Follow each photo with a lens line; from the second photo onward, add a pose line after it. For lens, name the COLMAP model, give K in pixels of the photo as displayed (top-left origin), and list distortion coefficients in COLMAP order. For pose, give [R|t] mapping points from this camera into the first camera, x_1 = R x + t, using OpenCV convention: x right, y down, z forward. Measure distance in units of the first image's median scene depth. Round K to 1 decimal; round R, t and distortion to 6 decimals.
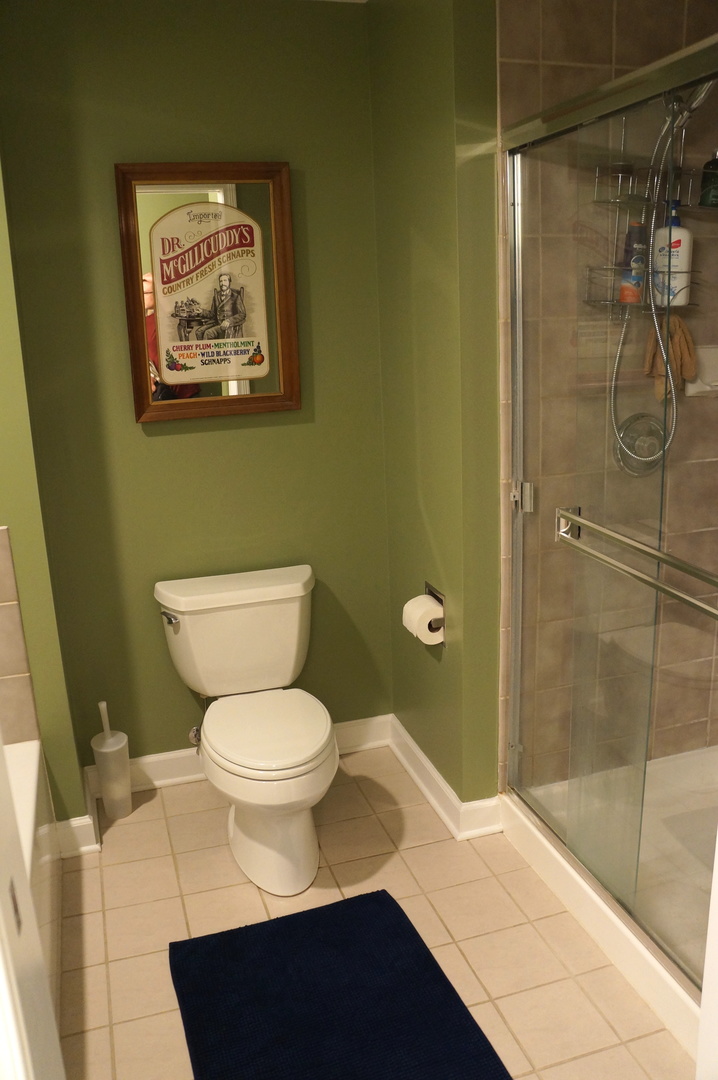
lens RADIAL K [[878.9, 0, 358.5], [0, 878.9, 535.4], [0, 0, 1]] dist [-0.131442, 0.020391]
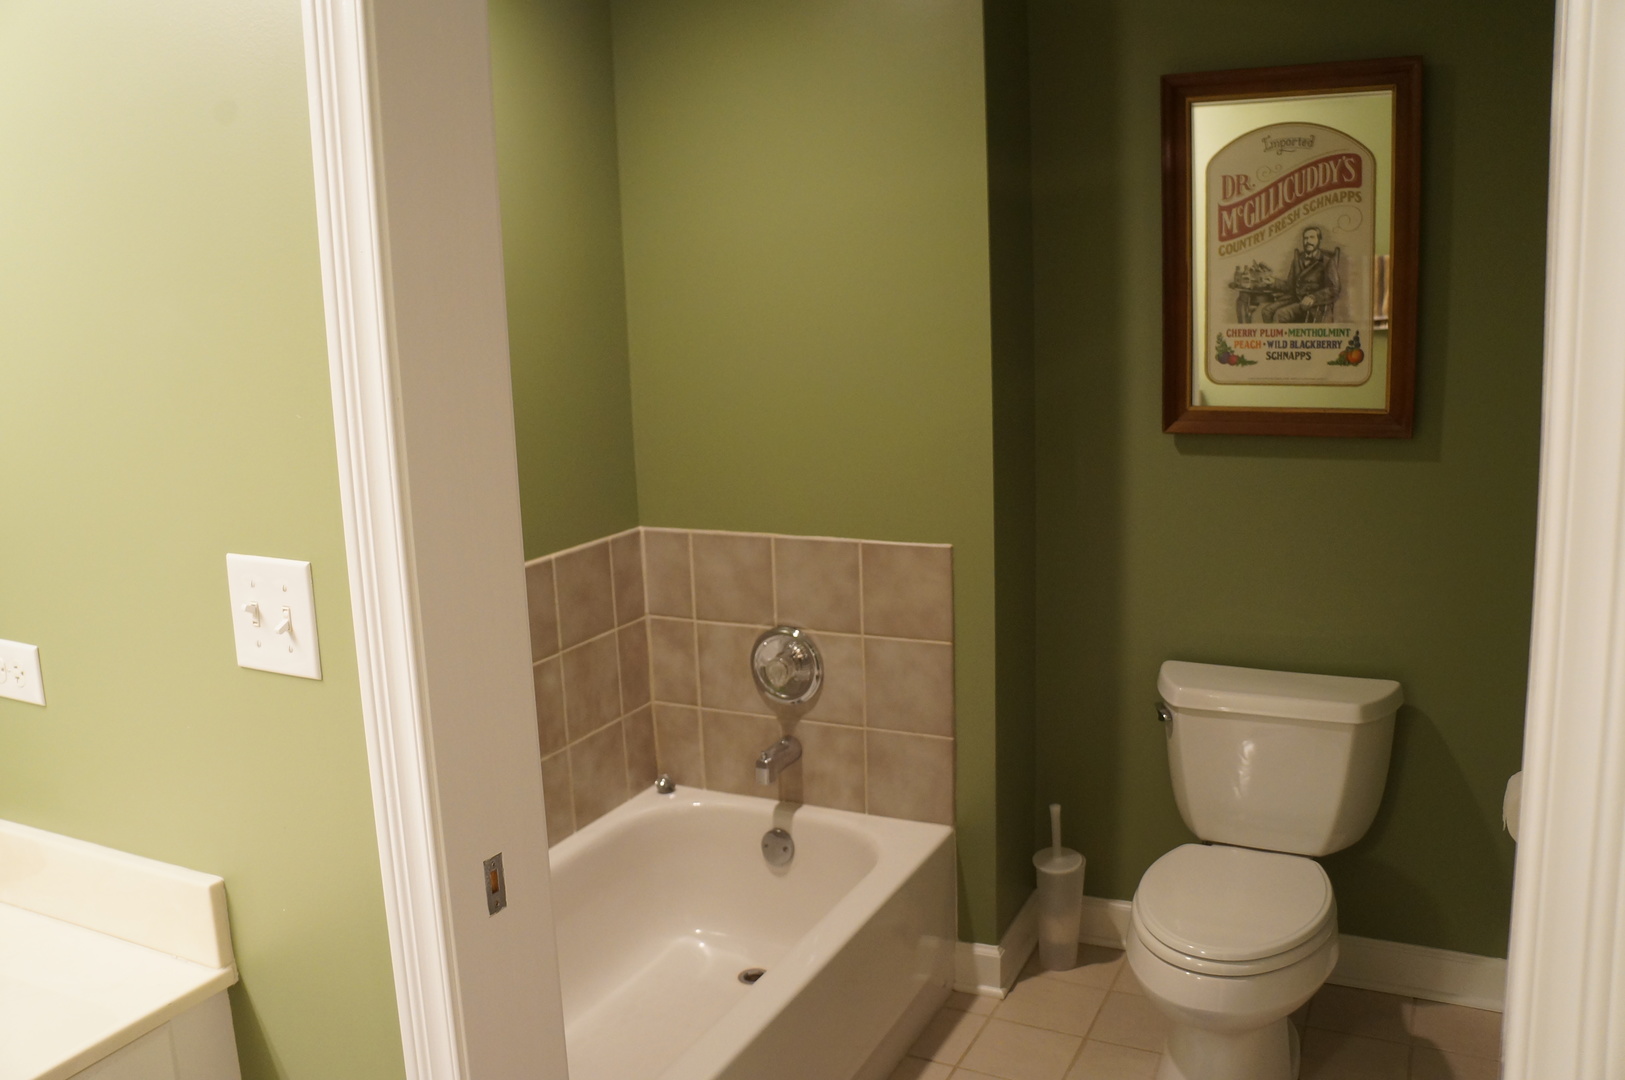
lens RADIAL K [[1329.4, 0, 809.1], [0, 1329.4, 540.6], [0, 0, 1]] dist [-0.153026, 0.099221]
pose [[0.722467, 0.143898, -0.676265, 0.276834], [-0.170835, 0.984928, 0.027070, -0.022140], [0.669968, 0.095973, 0.736161, 0.020232]]
